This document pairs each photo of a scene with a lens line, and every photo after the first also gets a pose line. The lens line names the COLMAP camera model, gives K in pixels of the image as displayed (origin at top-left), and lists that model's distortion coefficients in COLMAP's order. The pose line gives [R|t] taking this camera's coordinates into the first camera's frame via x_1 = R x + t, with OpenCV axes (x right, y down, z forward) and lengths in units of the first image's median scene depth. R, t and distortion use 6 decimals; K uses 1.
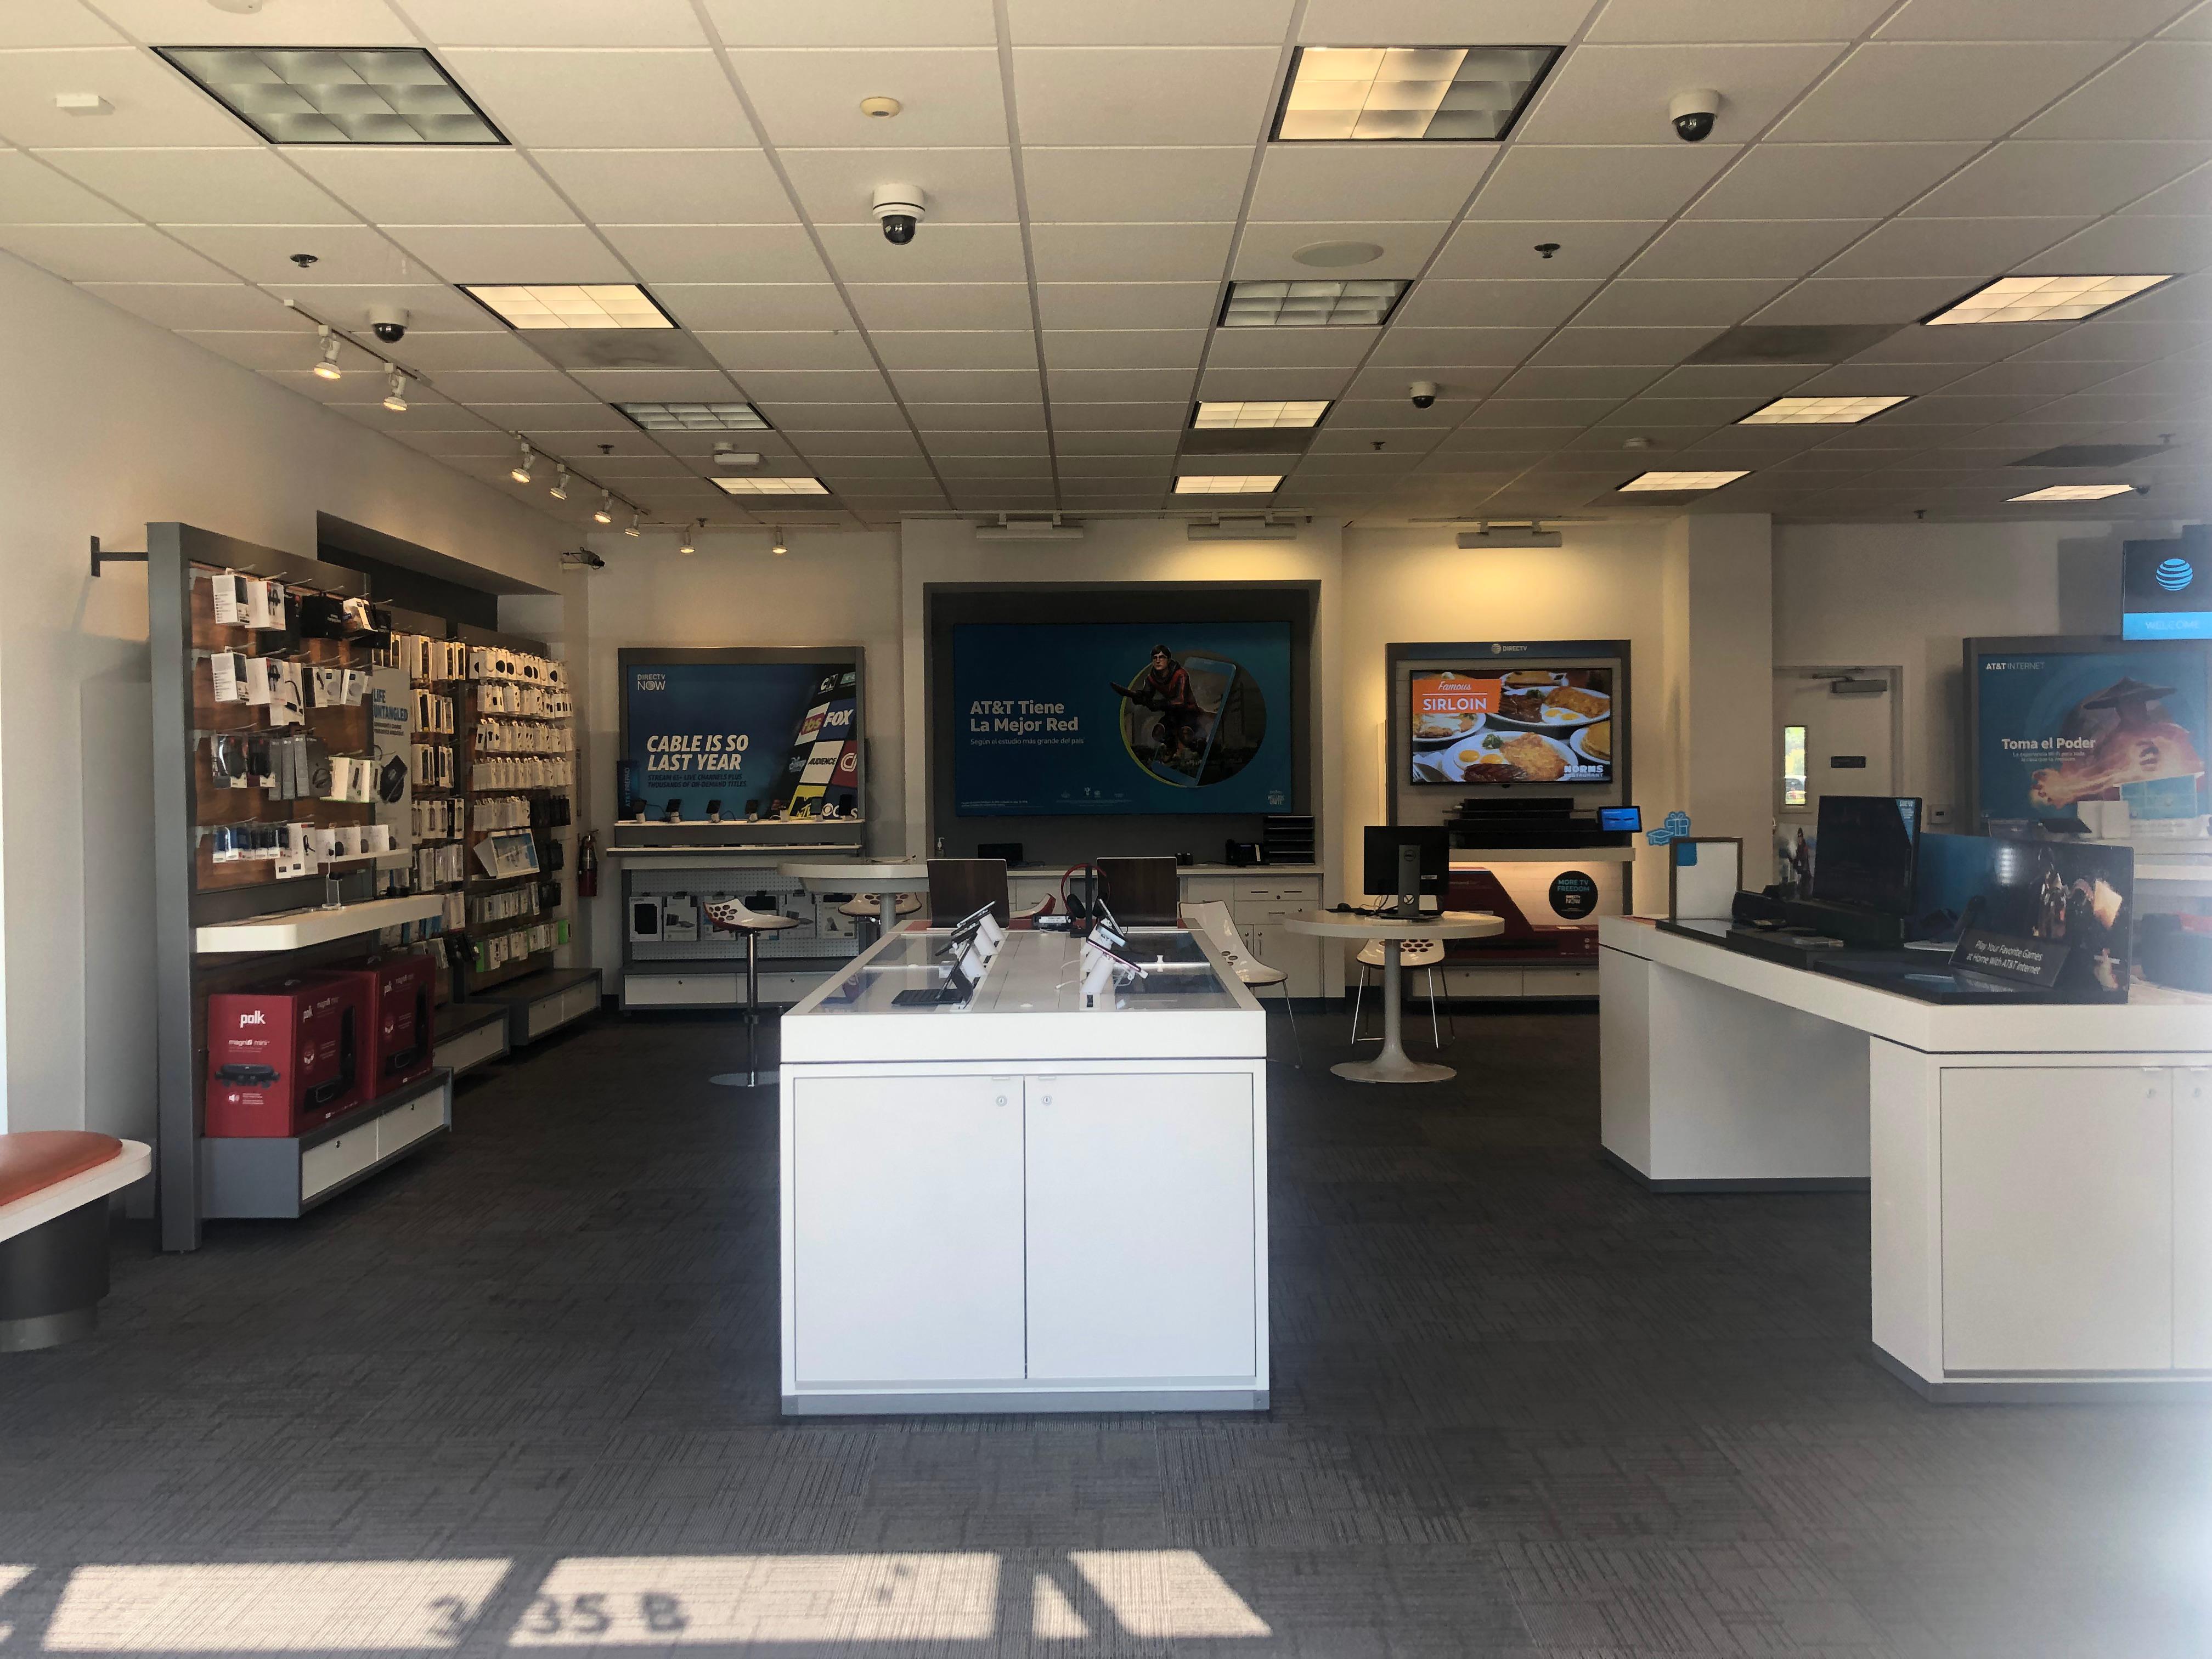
lens RADIAL K [[1779.6, 0, 1110.4], [0, 1779.6, 825.9], [0, 0, 1]] dist [0.008058, 0.001646]
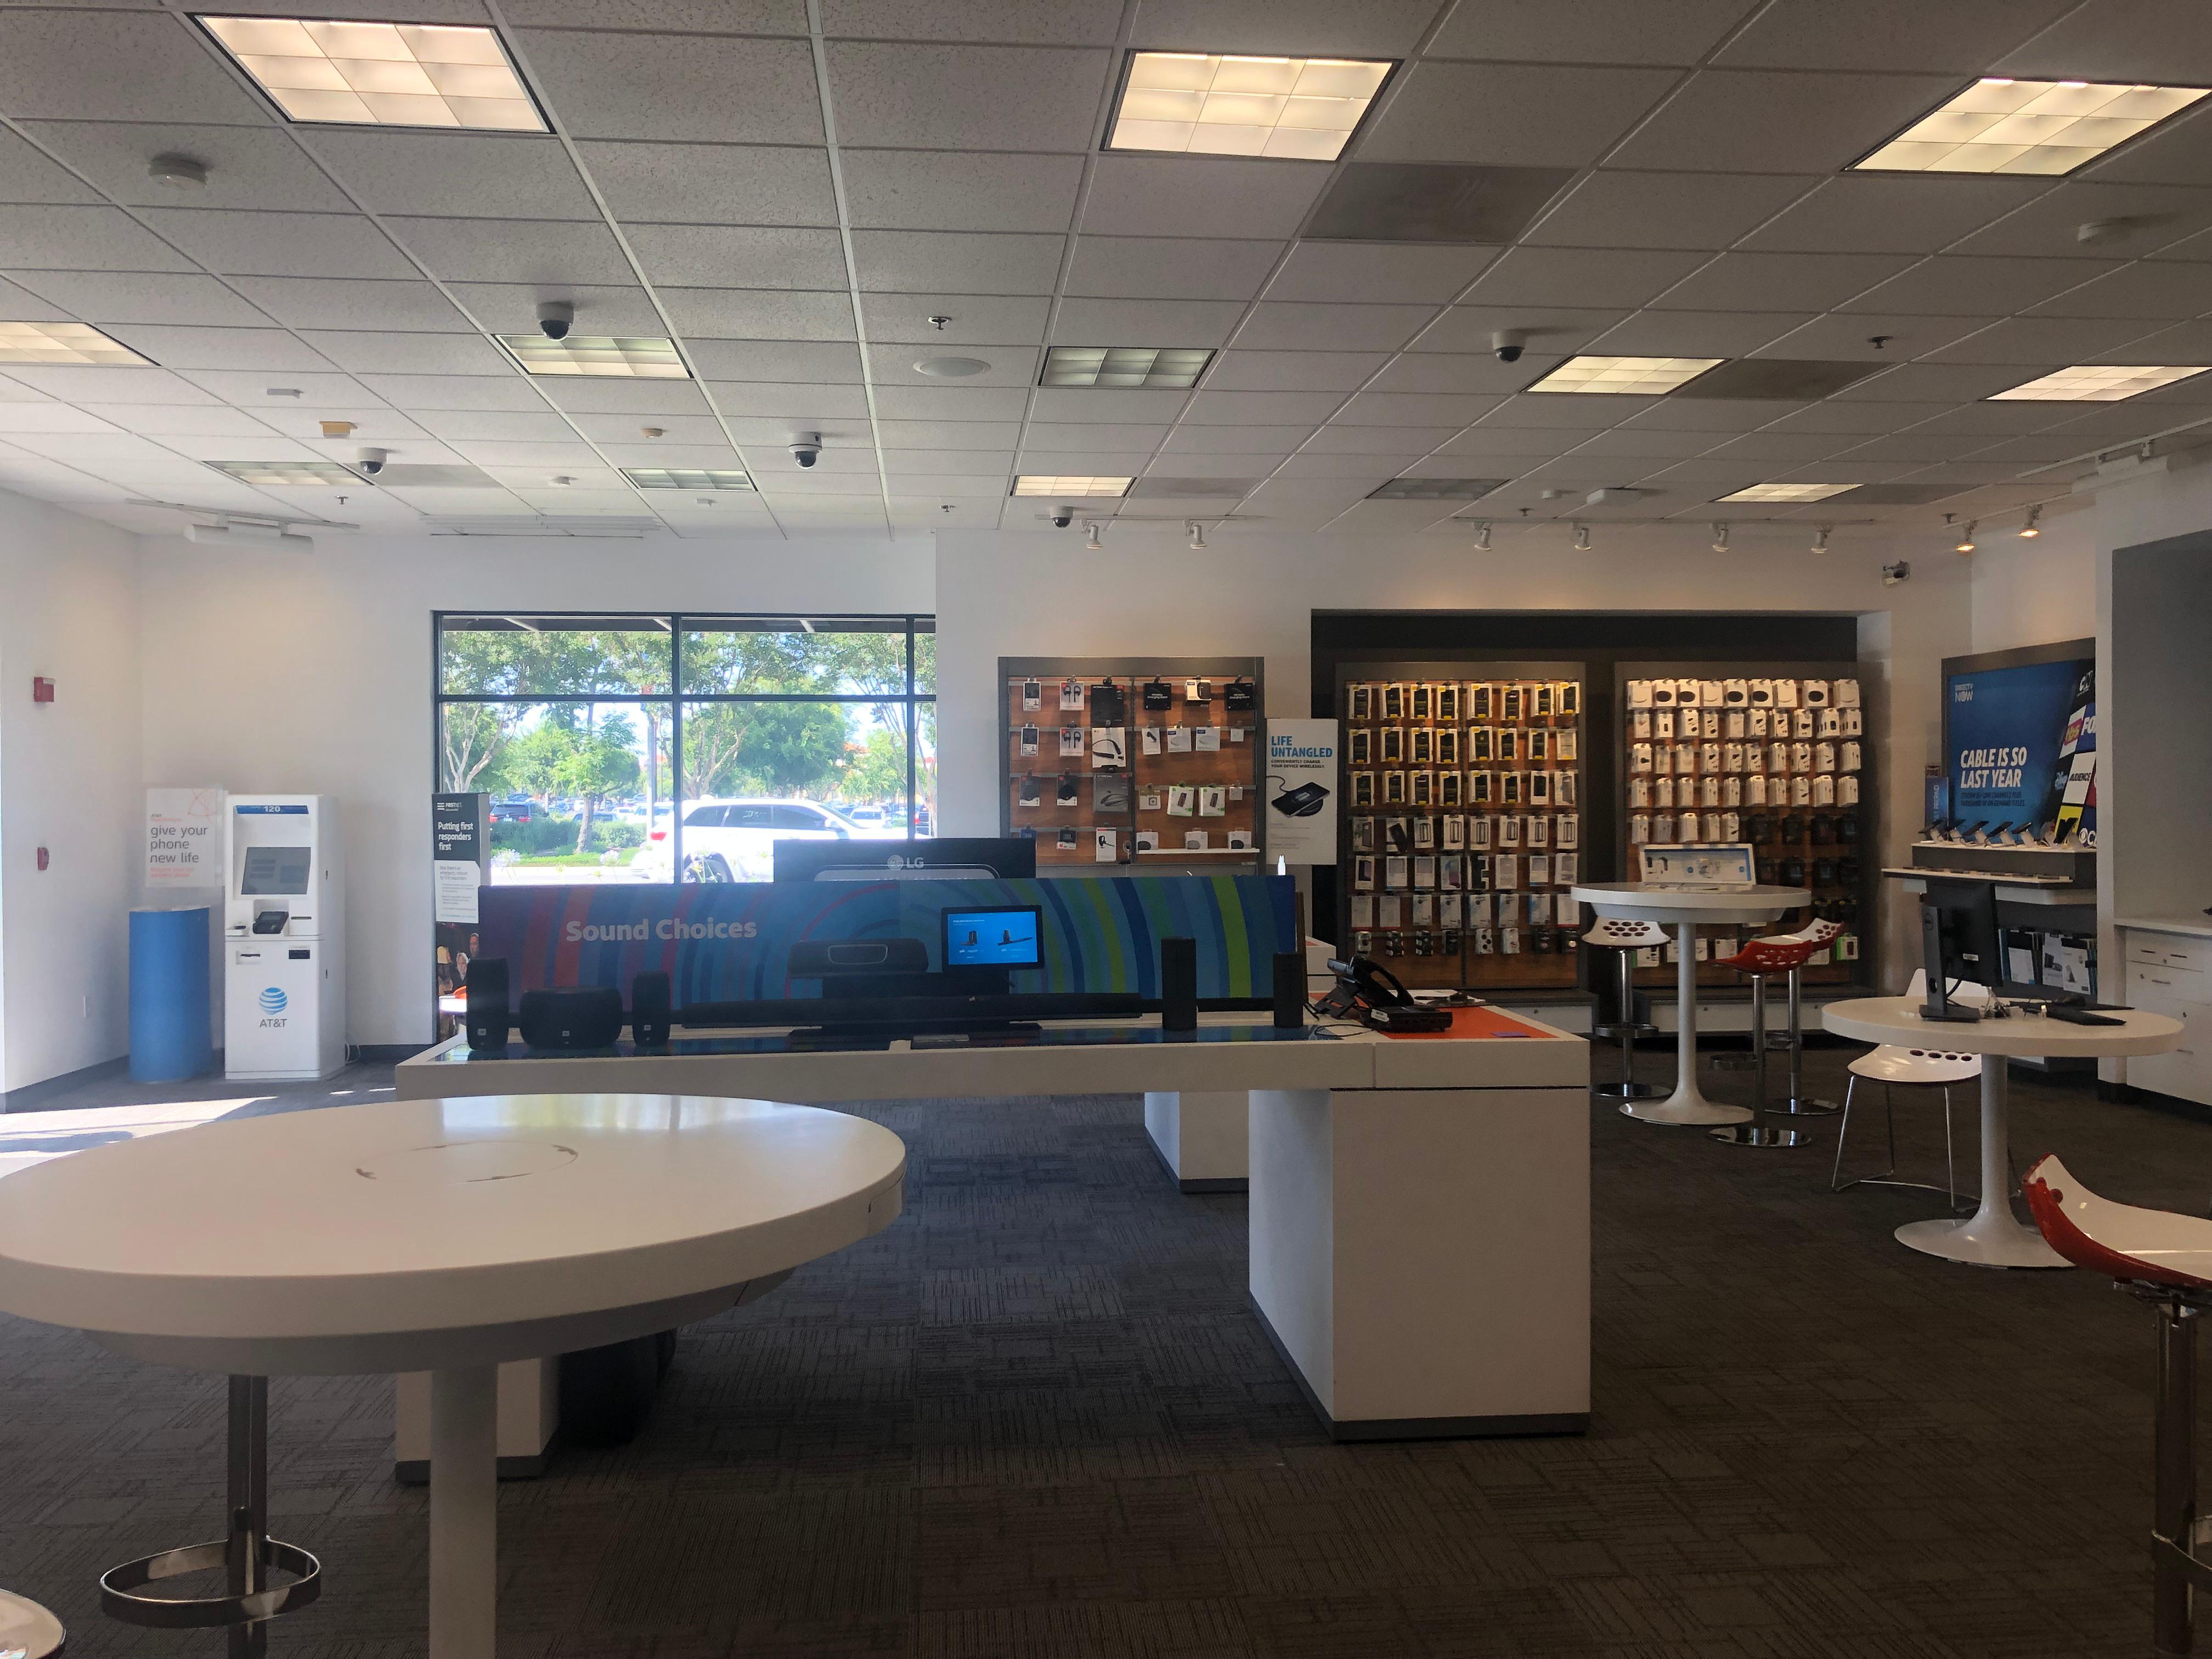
lens RADIAL K [[1779.6, 0, 1109.6], [0, 1779.6, 817.3], [0, 0, 1]] dist [0.008058, 0.001646]
pose [[0.078409, 0.017651, -0.996765, 0.631747], [-0.022257, 0.999625, 0.015950, -0.020727], [0.996673, 0.020934, 0.078773, 0.484957]]
